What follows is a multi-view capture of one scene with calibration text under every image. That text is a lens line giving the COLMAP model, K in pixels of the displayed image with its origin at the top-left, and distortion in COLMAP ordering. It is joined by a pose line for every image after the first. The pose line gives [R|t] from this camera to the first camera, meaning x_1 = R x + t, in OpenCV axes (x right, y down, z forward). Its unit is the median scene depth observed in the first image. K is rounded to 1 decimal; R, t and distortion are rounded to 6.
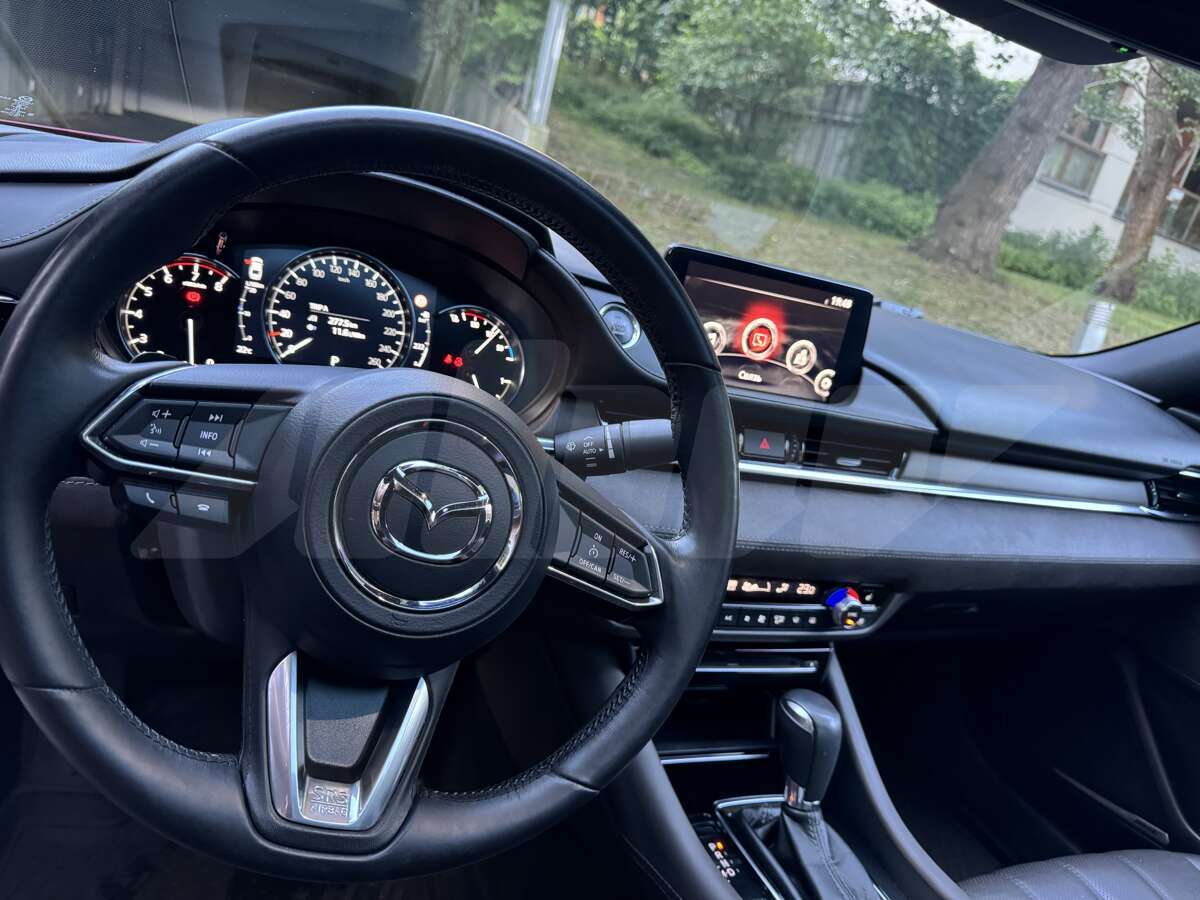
lens RADIAL K [[872.8, 0, 600.0], [0, 872.8, 450.0], [0, 0, 1]] dist [0.094960, -0.116407]
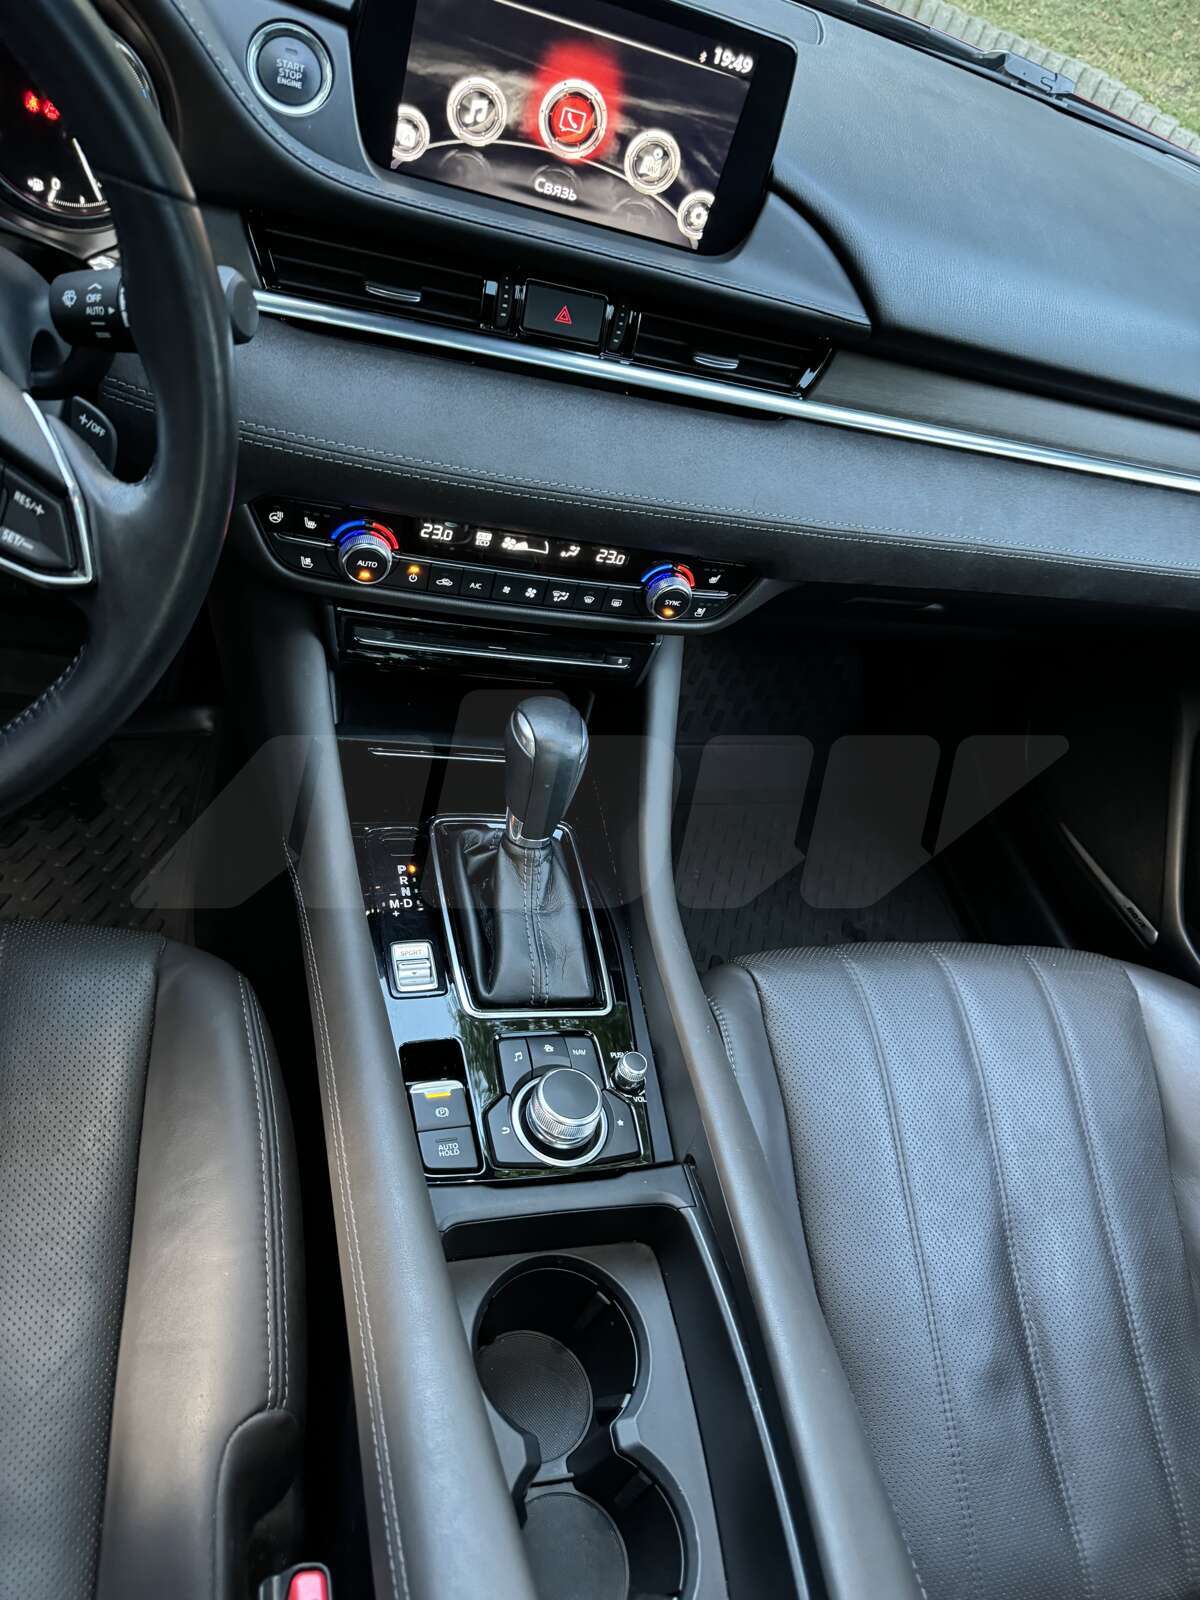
lens RADIAL K [[1163.7, 0, 600.0], [0, 1163.7, 800.0], [0, 0, 1]] dist [0.094960, -0.116407]
pose [[0.984655, 0.156972, -0.076254, 0.325527], [-0.109080, 0.894674, 0.433197, -0.064347], [0.136222, -0.418232, 0.898068, 0.109314]]
